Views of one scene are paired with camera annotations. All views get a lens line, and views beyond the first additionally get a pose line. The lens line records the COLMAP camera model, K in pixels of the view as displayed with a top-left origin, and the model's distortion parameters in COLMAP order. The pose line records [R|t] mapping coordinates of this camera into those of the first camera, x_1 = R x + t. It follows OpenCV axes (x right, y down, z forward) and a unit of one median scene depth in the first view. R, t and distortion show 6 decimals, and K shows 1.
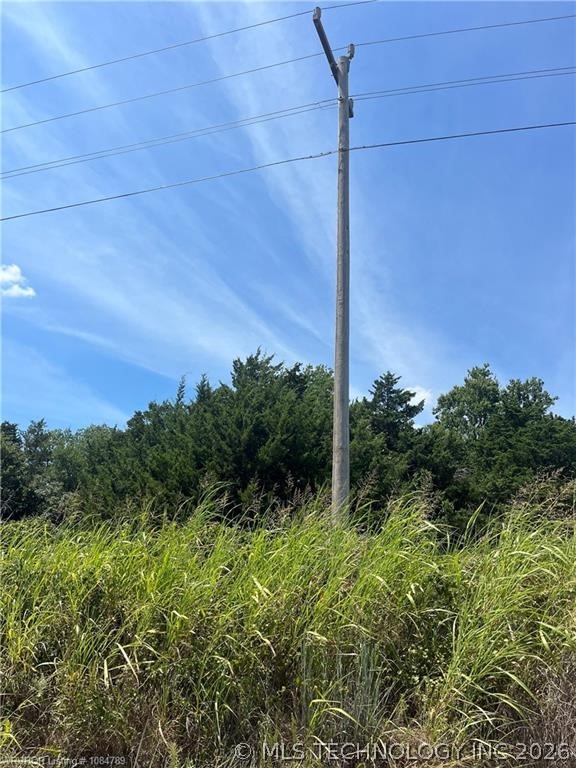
lens RADIAL K [[580.5, 0, 293.3], [0, 580.5, 384.1], [0, 0, 1]] dist [0.069573, -0.100750]
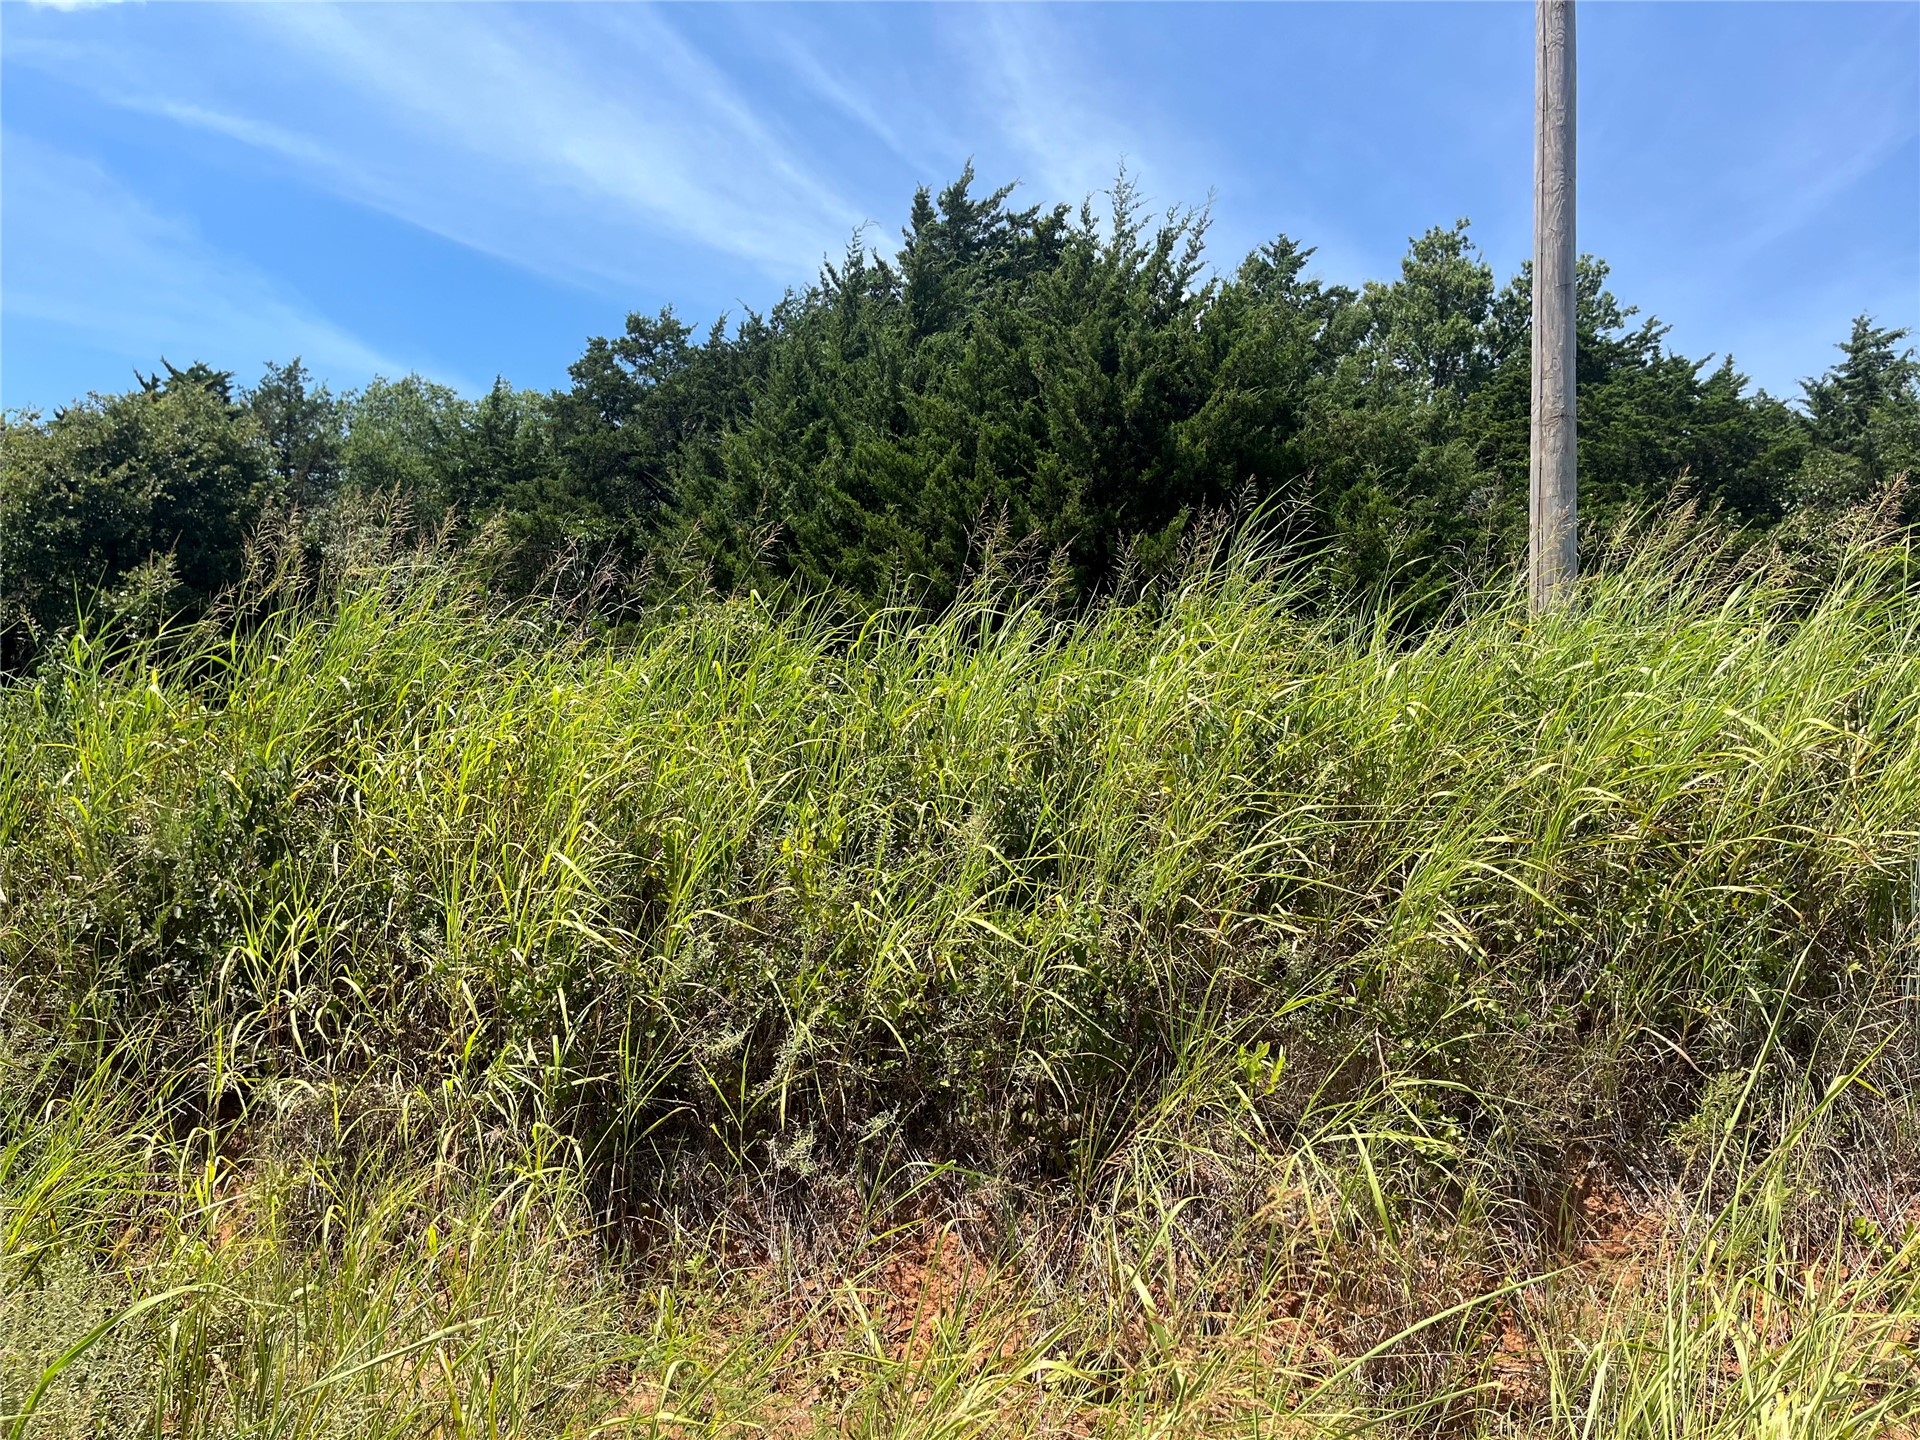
lens RADIAL K [[1451.3, 0, 954.4], [0, 1451.3, 724.9], [0, 0, 1]] dist [0.069573, -0.100750]
pose [[0.994187, -0.021205, 0.105561, -0.165164], [-0.010358, 0.957031, 0.289800, 0.010717], [-0.107170, -0.289209, 0.951248, 0.005370]]
